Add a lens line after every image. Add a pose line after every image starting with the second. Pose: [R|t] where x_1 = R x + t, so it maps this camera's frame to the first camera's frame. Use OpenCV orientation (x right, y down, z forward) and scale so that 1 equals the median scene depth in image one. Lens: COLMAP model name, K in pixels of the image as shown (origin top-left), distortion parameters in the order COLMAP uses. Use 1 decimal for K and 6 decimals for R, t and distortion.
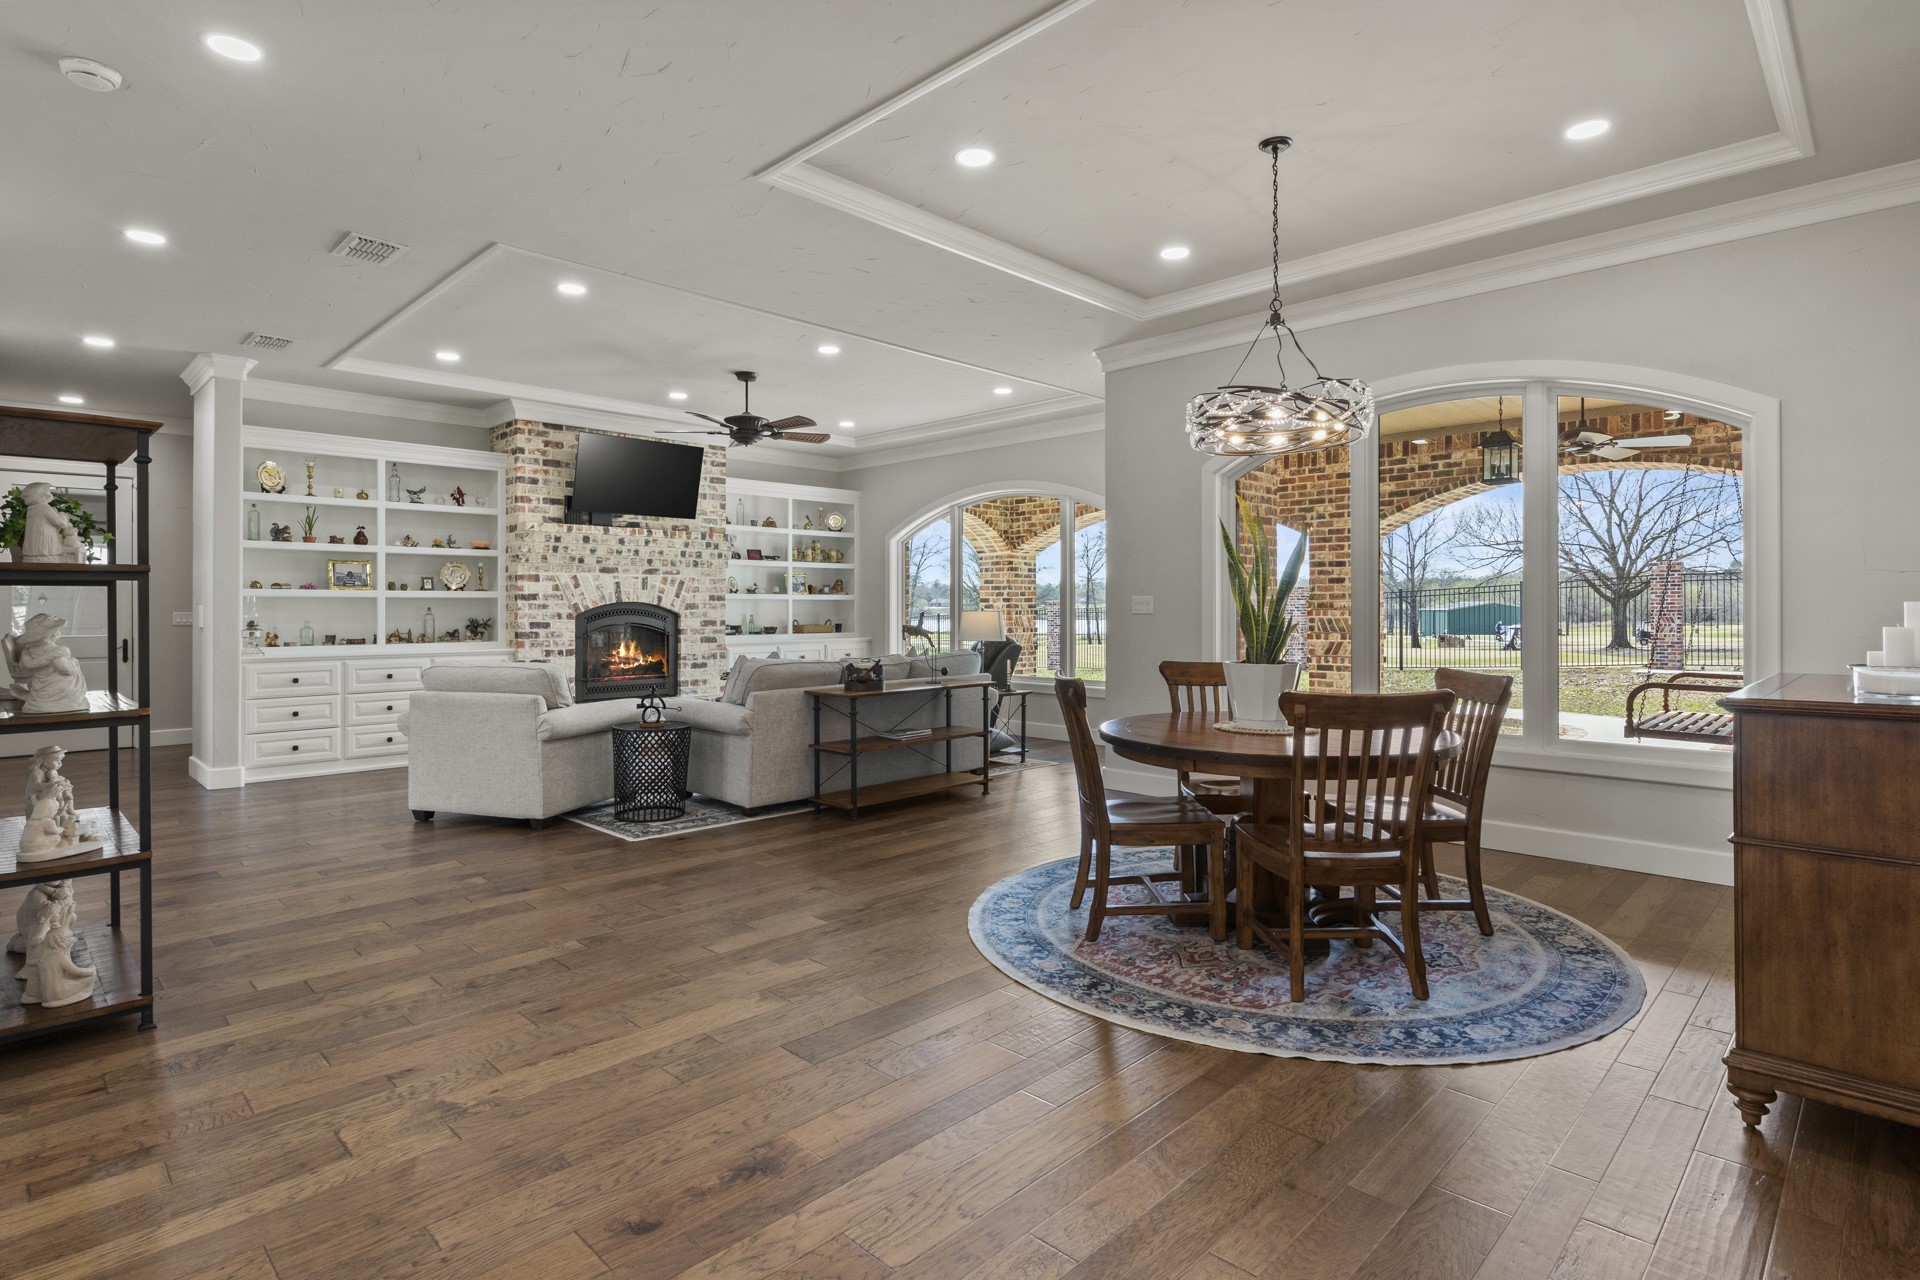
lens RADIAL K [[971.4, 0, 963.3], [0, 971.4, 600.7], [0, 0, 1]] dist [-0.002708, -0.000013]
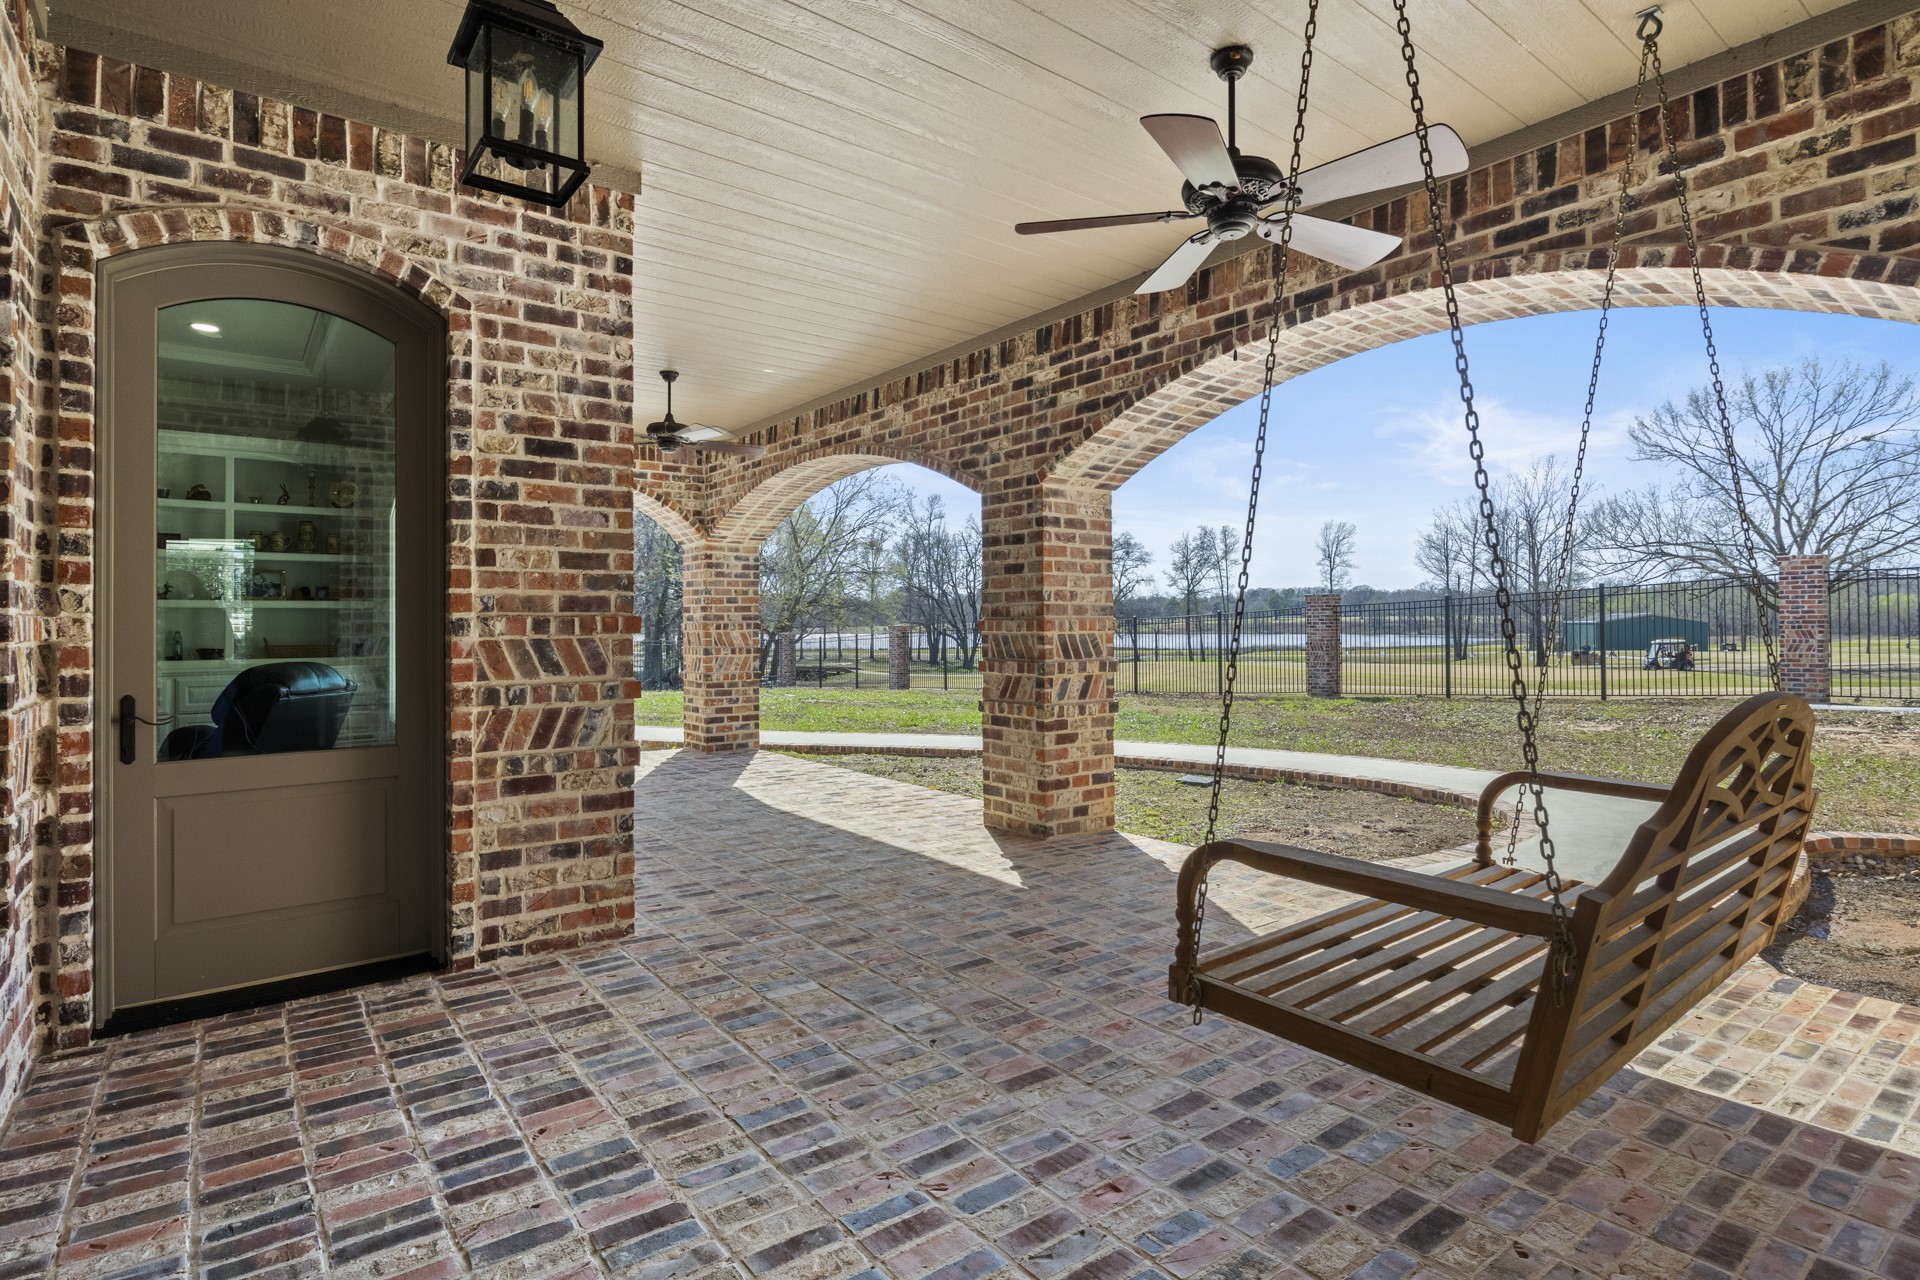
lens RADIAL K [[962.2, 0, 958.5], [0, 962.2, 615.9], [0, 0, 1]] dist [-0.010566, -0.000498]
pose [[0.990158, -0.004529, -0.139881, 0.517852], [0.004539, 0.999990, -0.000246, 0.008230], [0.139880, -0.000391, 0.990168, 0.522942]]
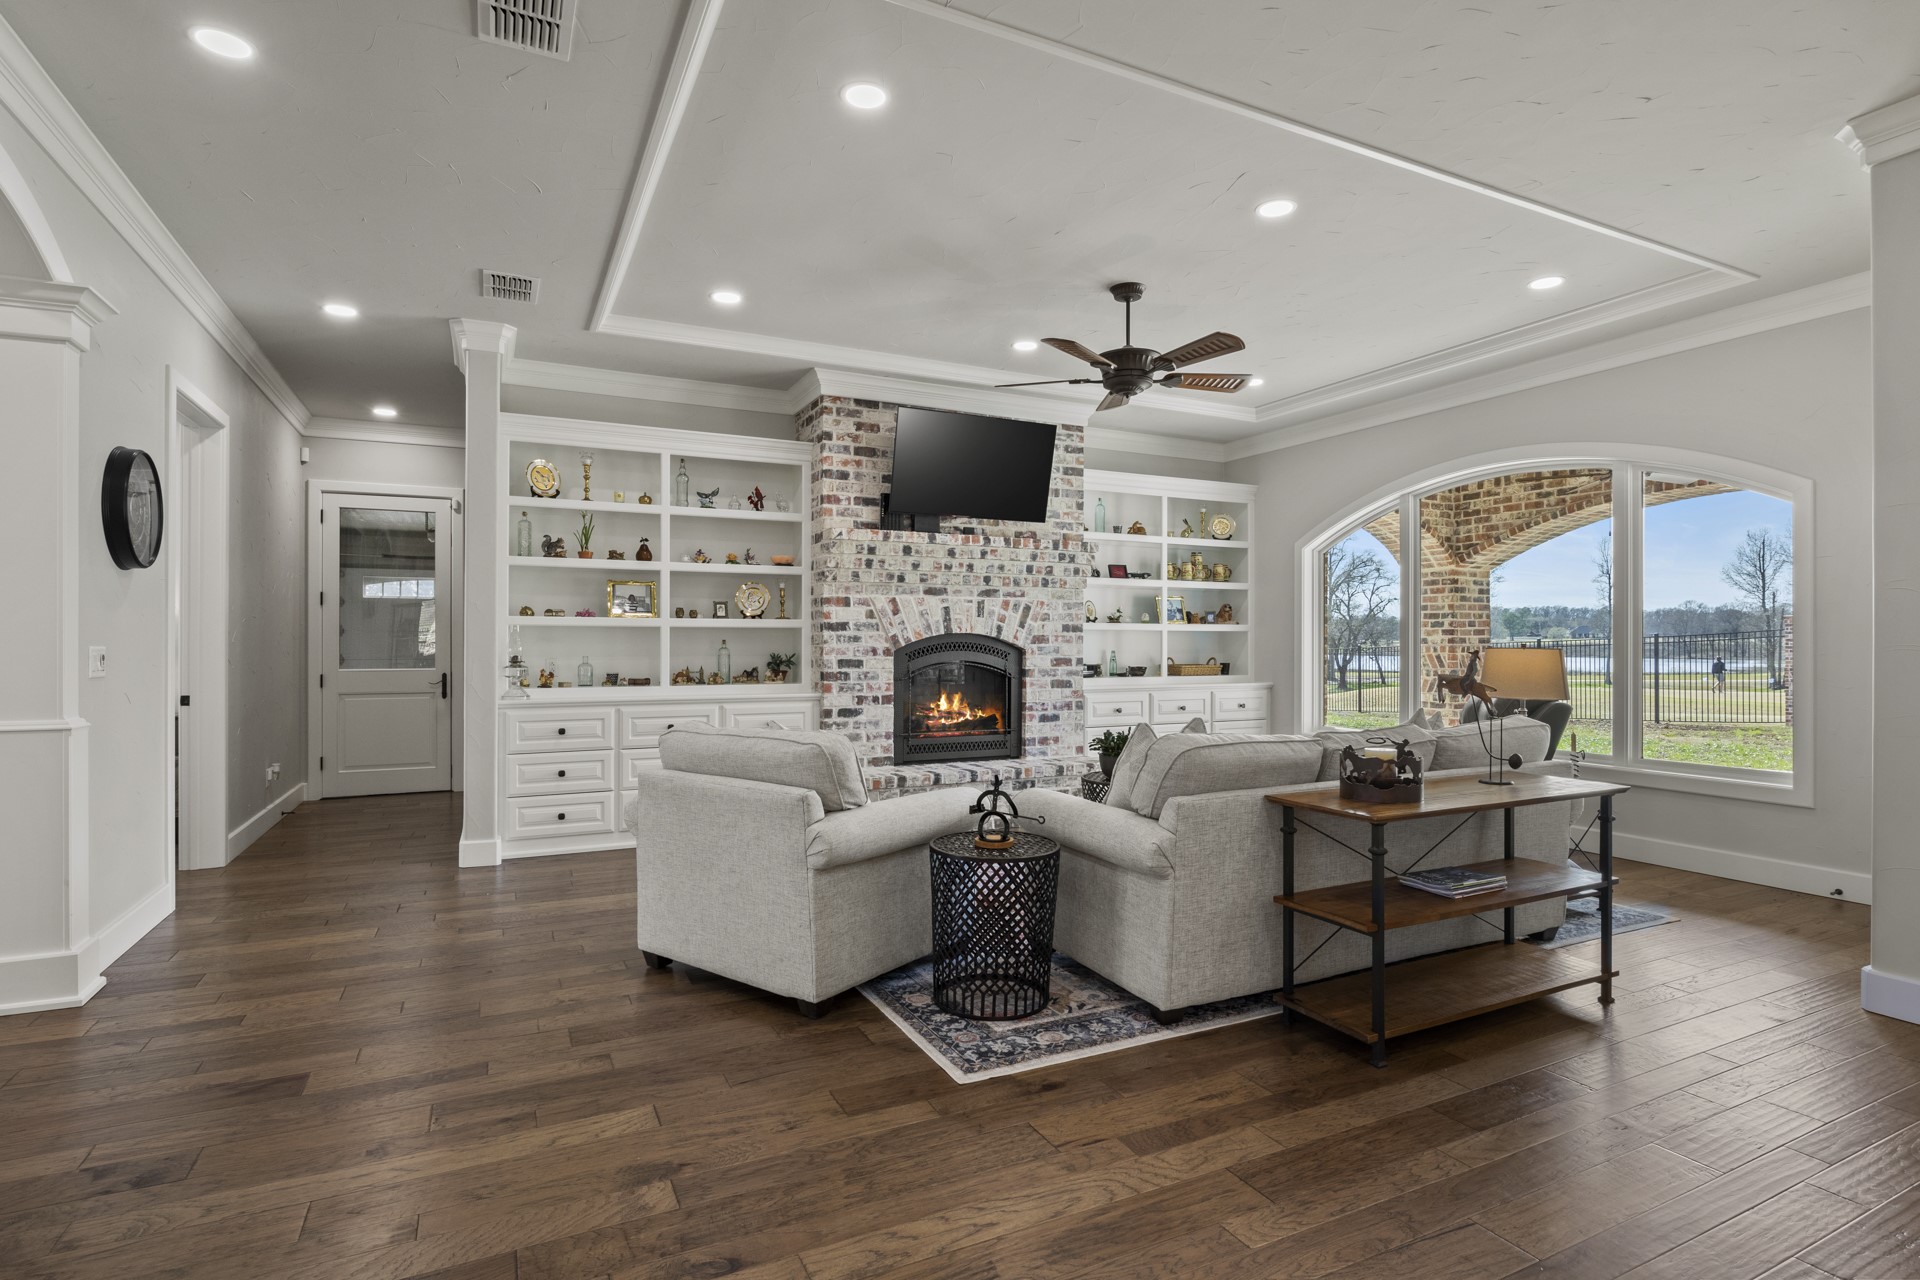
lens RADIAL K [[958.9, 0, 960.0], [0, 958.9, 640.0], [0, 0, 1]] dist [-0.004734, -0.000226]
pose [[0.944050, 0.002801, -0.329791, -0.103224], [-0.001117, 0.999985, 0.005297, 0.002695], [0.329801, -0.004632, 0.944039, 0.308742]]
